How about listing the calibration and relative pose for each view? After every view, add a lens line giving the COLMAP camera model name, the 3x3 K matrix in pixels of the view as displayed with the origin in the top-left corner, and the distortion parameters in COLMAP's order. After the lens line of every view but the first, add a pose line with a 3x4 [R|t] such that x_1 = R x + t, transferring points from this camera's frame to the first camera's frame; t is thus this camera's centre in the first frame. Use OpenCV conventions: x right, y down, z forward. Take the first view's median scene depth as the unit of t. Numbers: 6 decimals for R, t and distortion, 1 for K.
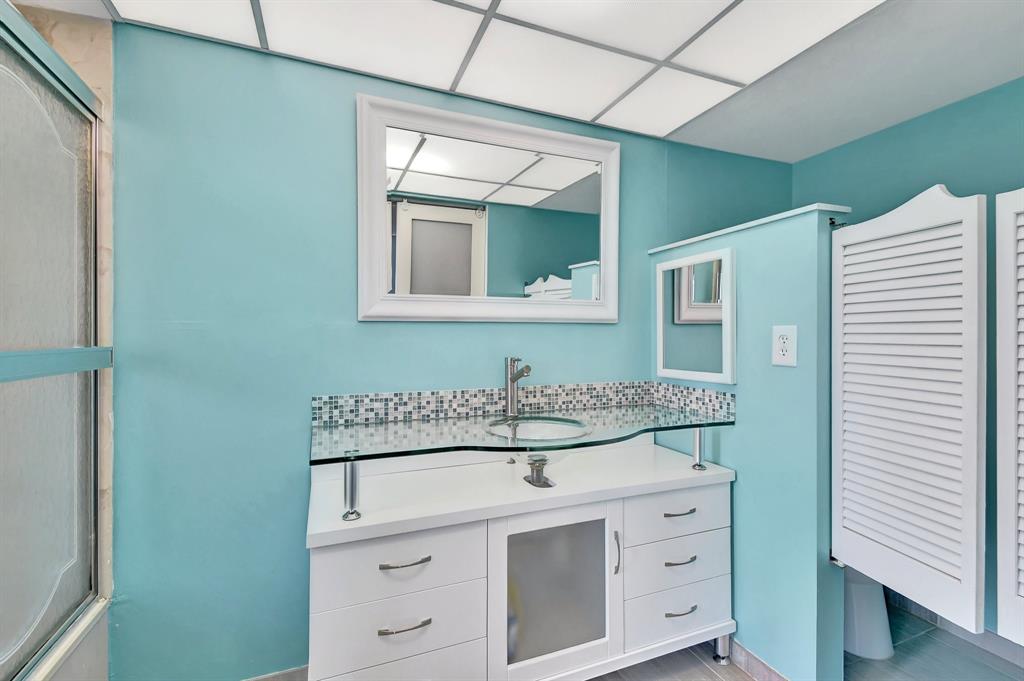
lens RADIAL K [[453.5, 0, 515.0], [0, 453.5, 337.4], [0, 0, 1]] dist [-0.000555, -0.000190]
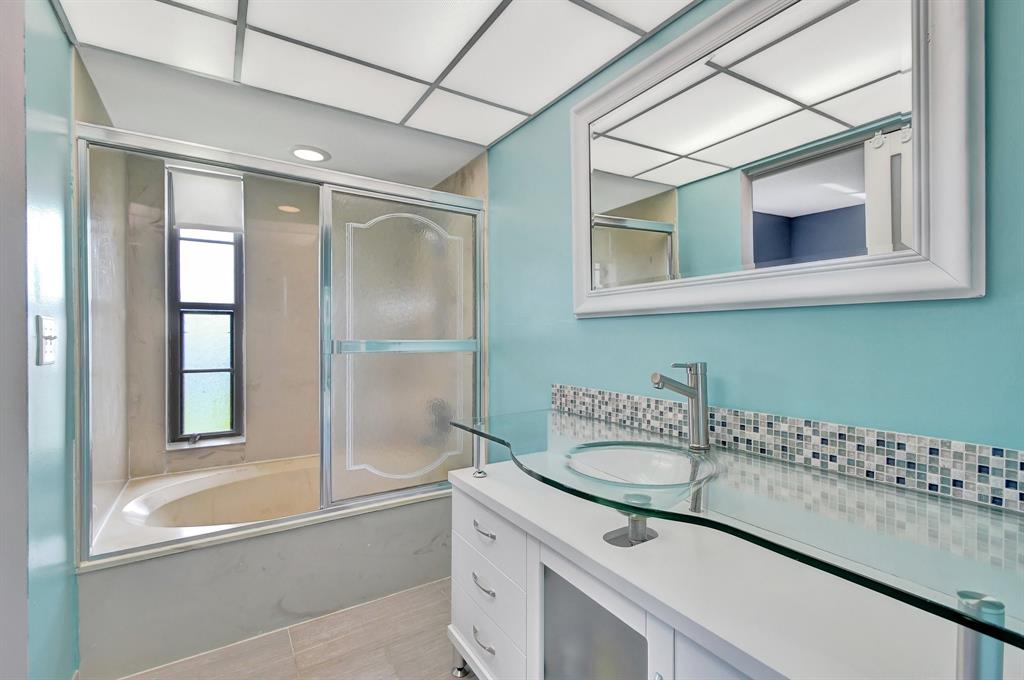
lens RADIAL K [[453.5, 0, 513.0], [0, 453.5, 337.6], [0, 0, 1]] dist [-0.000555, -0.000190]
pose [[0.160642, 0.005238, -0.986999, 0.643563], [0.005542, 0.999965, 0.006208, 0.000740], [0.986997, -0.006467, 0.160607, 0.631480]]
